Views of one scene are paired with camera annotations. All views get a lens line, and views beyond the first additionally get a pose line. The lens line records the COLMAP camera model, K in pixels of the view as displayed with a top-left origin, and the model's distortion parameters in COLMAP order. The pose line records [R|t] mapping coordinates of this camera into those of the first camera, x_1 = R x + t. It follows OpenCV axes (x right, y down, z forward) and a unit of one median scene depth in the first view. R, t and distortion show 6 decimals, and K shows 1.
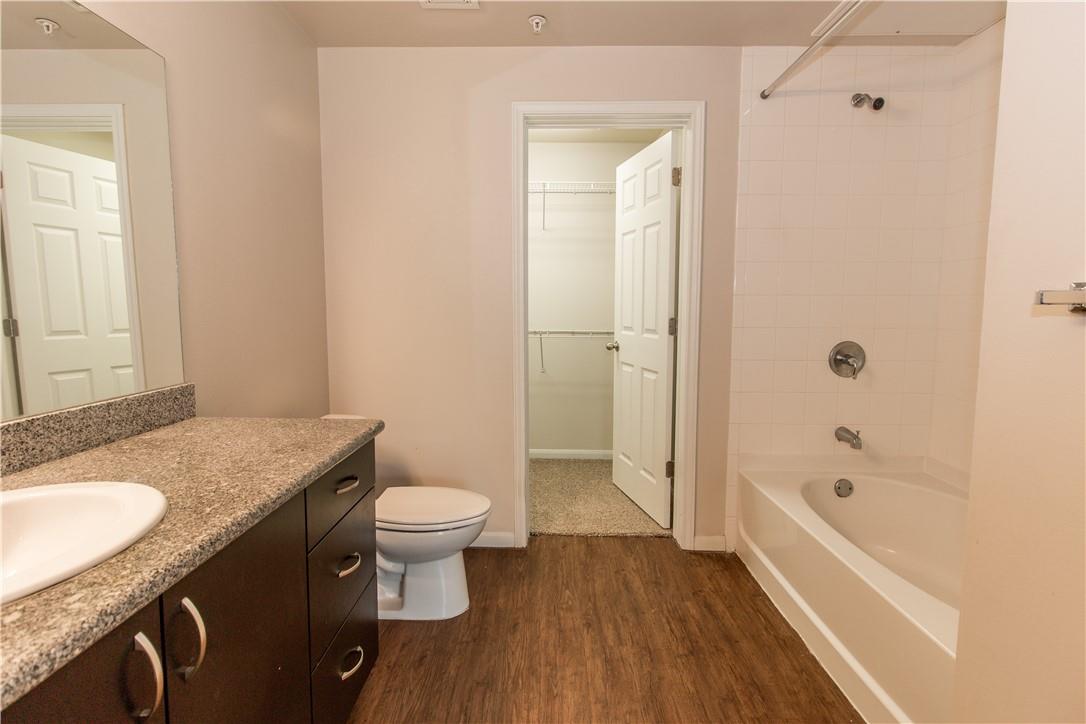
lens RADIAL K [[542.1, 0, 542.7], [0, 542.1, 350.6], [0, 0, 1]] dist [0.001177, 0.000769]
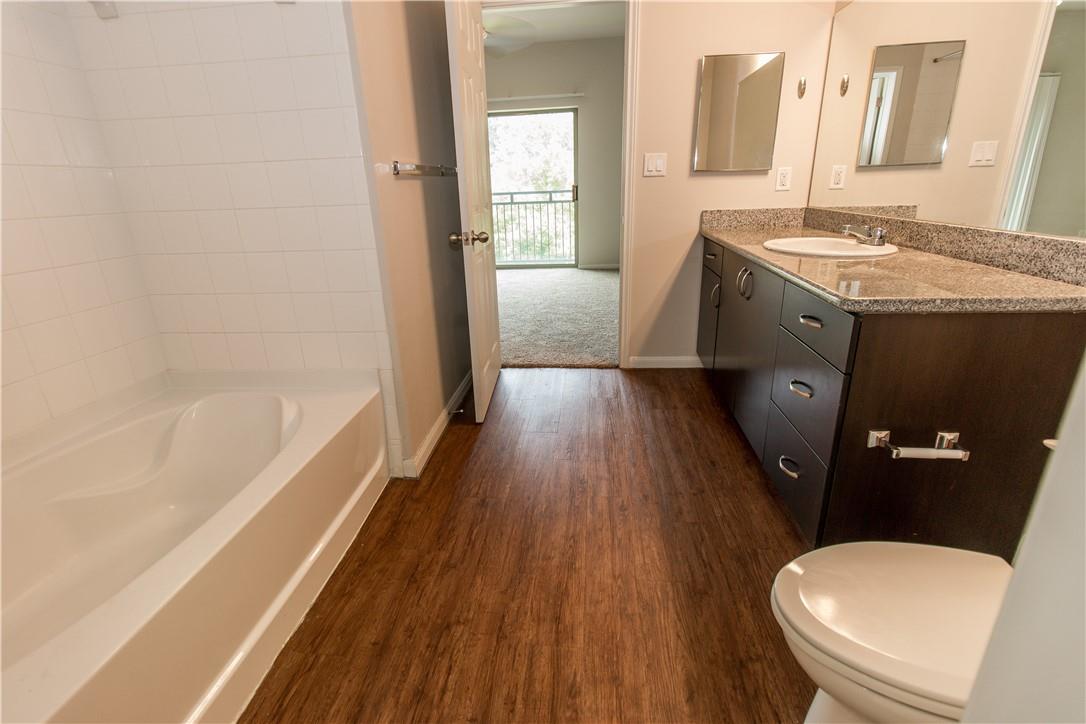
lens RADIAL K [[499.8, 0, 539.8], [0, 499.8, 351.7], [0, 0, 1]] dist [0.002469, 0.000550]
pose [[-0.995477, -0.001255, 0.094994, 0.063962], [0.037002, 0.915827, 0.399863, -0.084381], [-0.087500, 0.401570, -0.911639, 1.310664]]
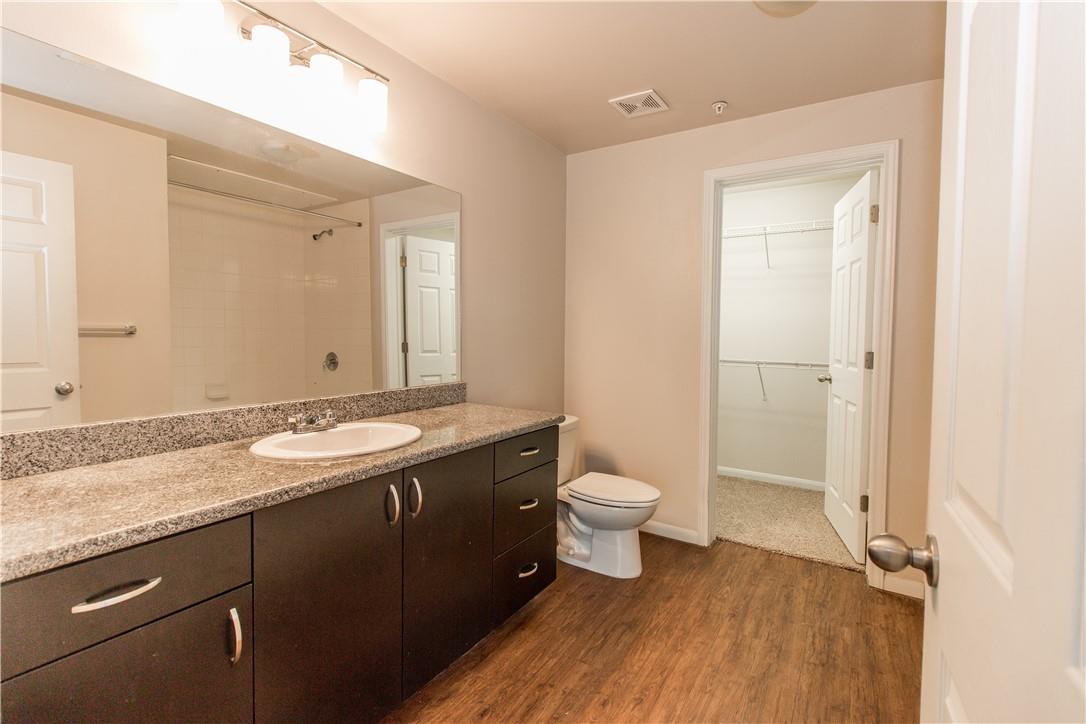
lens RADIAL K [[499.8, 0, 539.8], [0, 499.8, 351.7], [0, 0, 1]] dist [0.002469, 0.000550]
pose [[0.850662, 0.026160, -0.525062, 0.265318], [-0.053264, 0.997910, -0.036575, 0.007989], [0.523008, 0.059080, 0.850278, -0.143777]]
